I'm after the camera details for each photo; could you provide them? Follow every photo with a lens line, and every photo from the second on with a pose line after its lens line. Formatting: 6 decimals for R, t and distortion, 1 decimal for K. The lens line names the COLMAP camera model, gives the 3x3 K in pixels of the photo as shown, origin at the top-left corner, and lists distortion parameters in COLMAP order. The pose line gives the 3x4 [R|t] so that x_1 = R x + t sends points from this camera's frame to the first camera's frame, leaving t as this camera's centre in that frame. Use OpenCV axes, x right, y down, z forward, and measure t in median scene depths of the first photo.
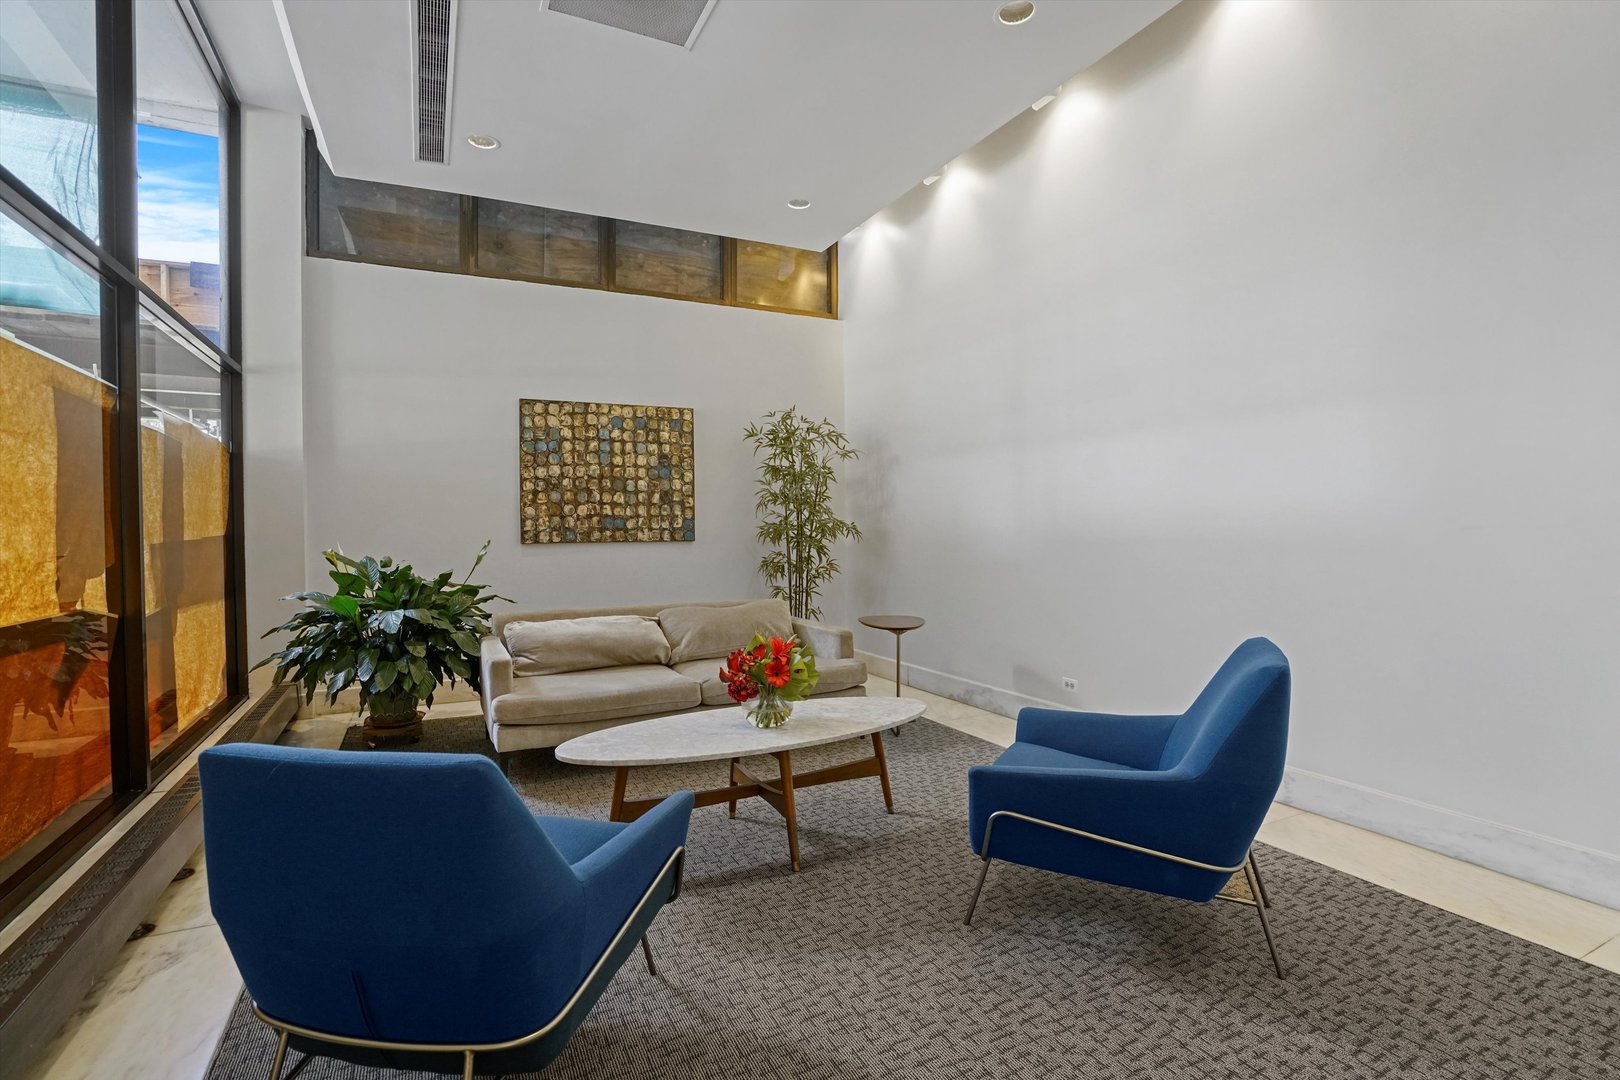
lens RADIAL K [[793.5, 0, 812.4], [0, 793.5, 532.1], [0, 0, 1]] dist [0.000869, -0.000108]
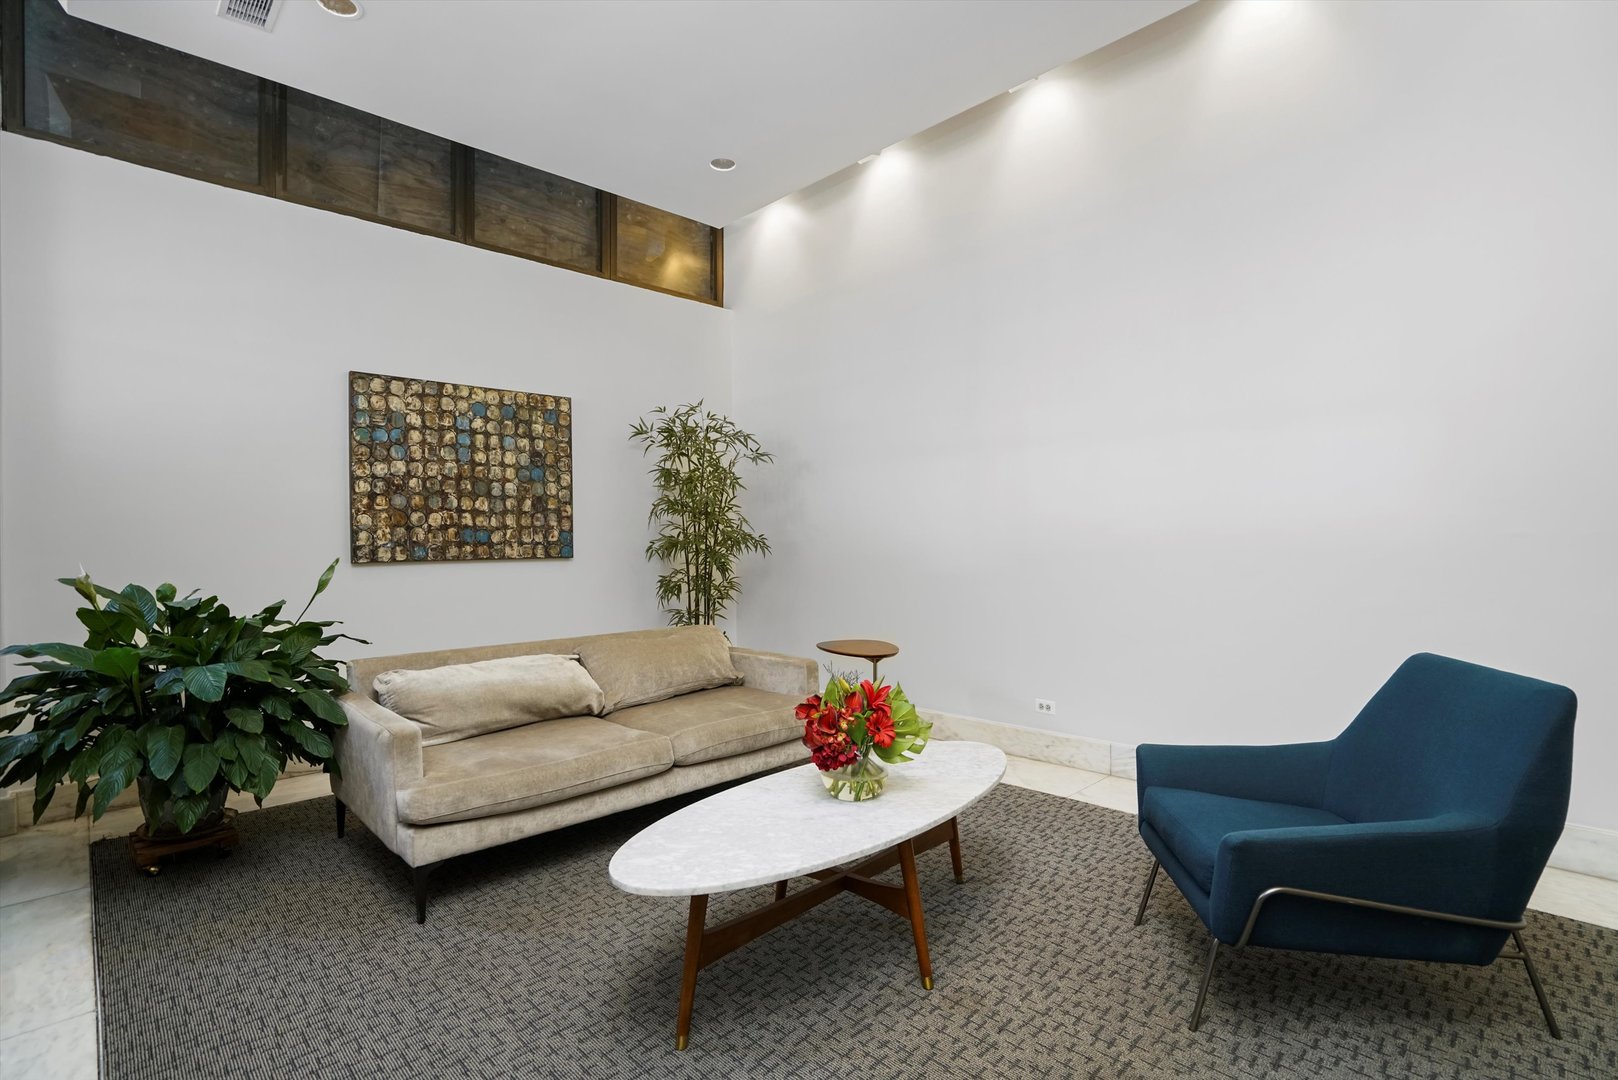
lens RADIAL K [[783.7, 0, 809.0], [0, 783.7, 540.0], [0, 0, 1]] dist [-0.019554, 0.015533]
pose [[0.952963, -0.002685, 0.303074, -0.170983], [0.005517, 0.999949, -0.008487, 0.001239], [-0.303036, 0.009760, 0.952929, 0.155626]]
